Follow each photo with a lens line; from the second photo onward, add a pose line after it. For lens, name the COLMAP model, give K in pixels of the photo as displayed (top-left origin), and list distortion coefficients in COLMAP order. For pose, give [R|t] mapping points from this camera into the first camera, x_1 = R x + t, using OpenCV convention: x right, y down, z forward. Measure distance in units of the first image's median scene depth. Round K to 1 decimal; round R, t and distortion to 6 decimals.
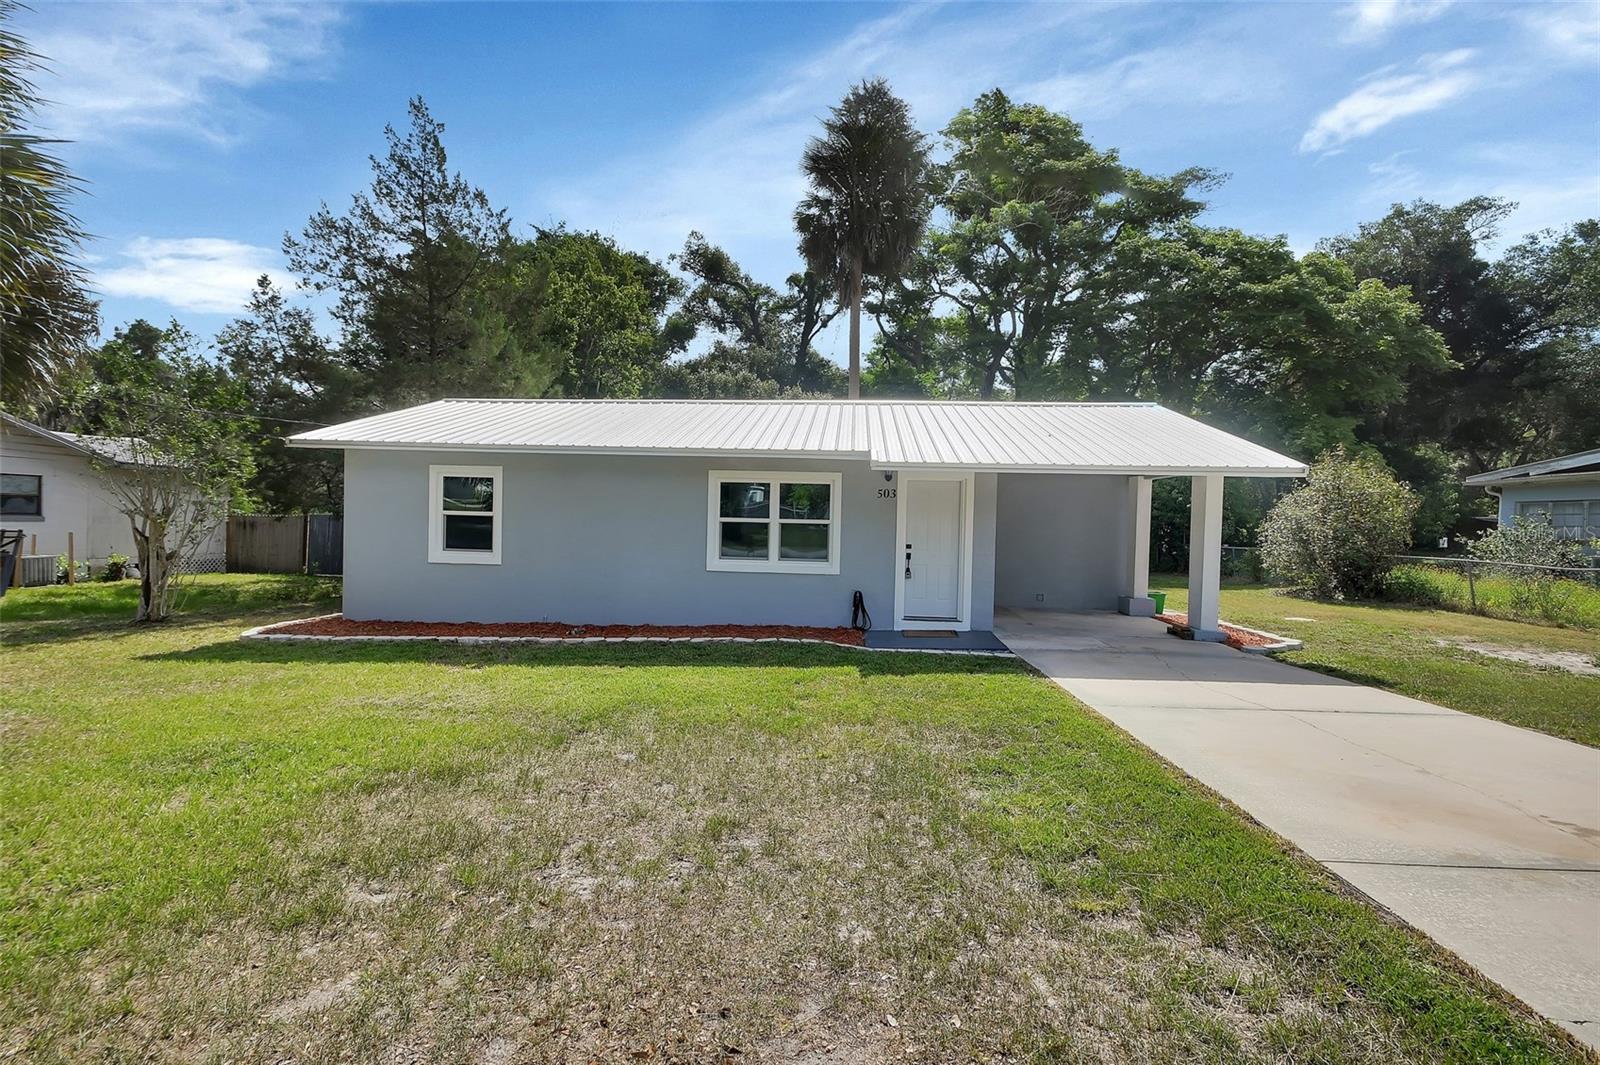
lens RADIAL K [[810.3, 0, 801.8], [0, 810.3, 523.5], [0, 0, 1]] dist [0.012475, -0.006358]
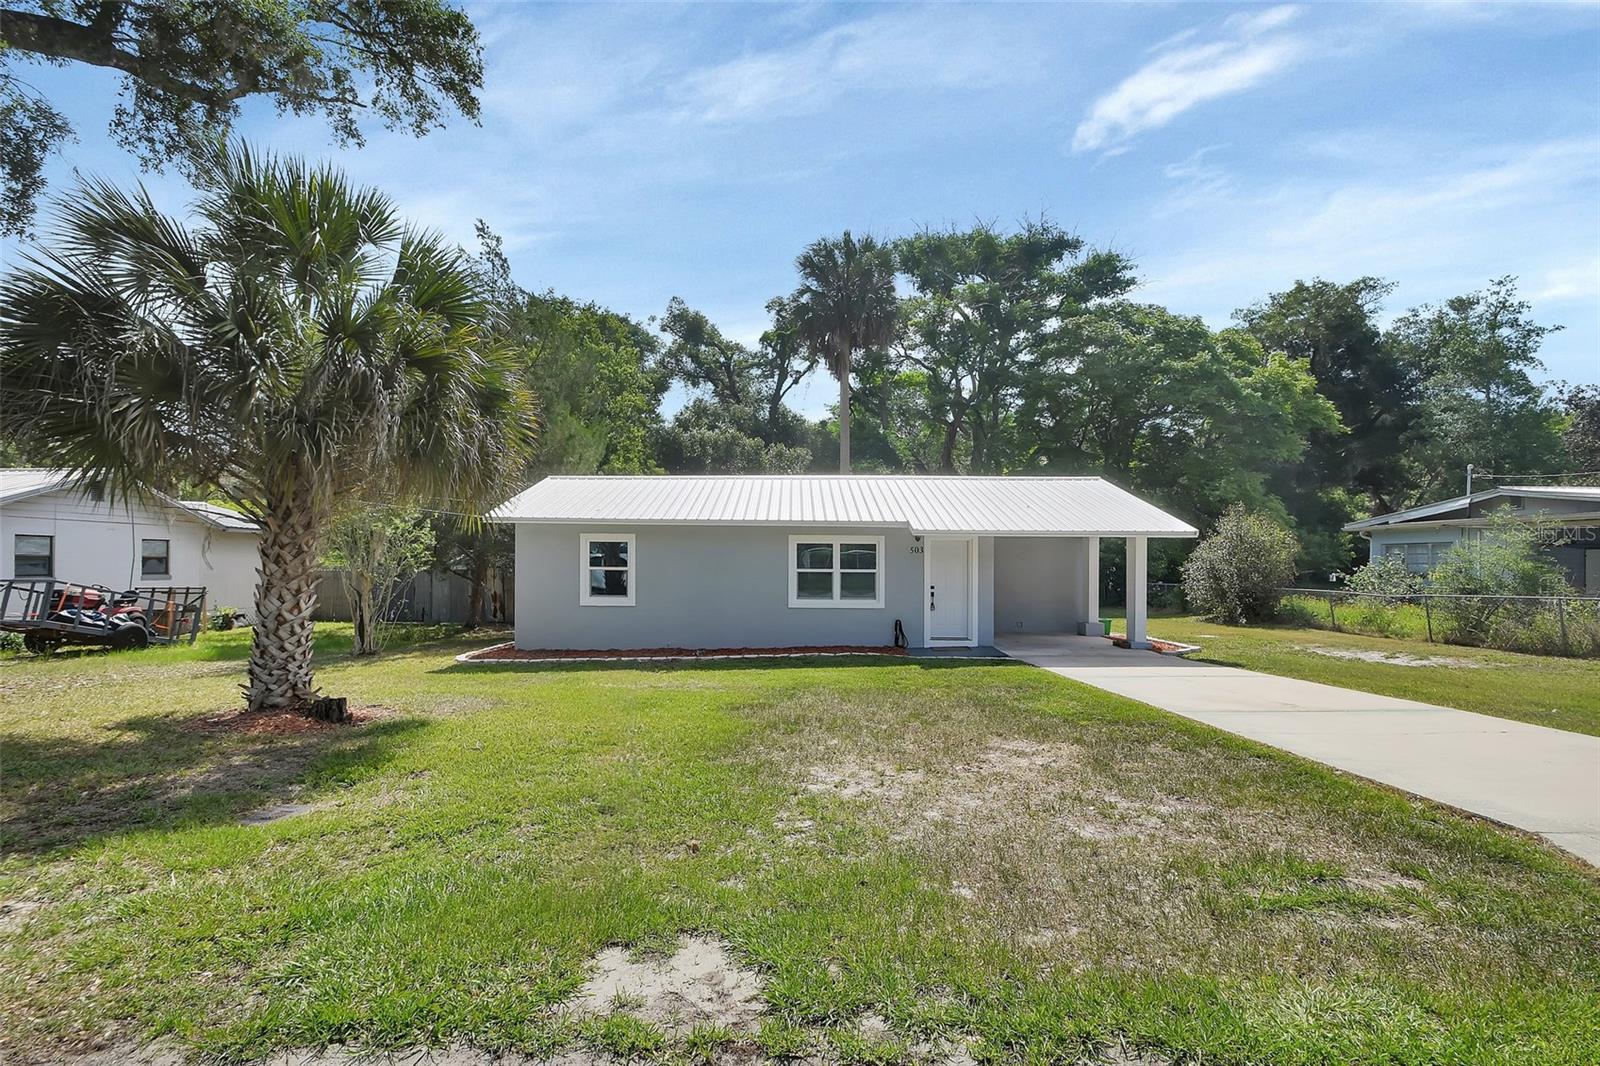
lens RADIAL K [[810.3, 0, 808.6], [0, 810.3, 534.5], [0, 0, 1]] dist [0.012475, -0.006358]
pose [[0.997827, -0.012423, 0.064711, -0.064045], [0.014937, 0.999147, -0.038506, -0.004767], [-0.064178, 0.039389, 0.997161, -0.146285]]
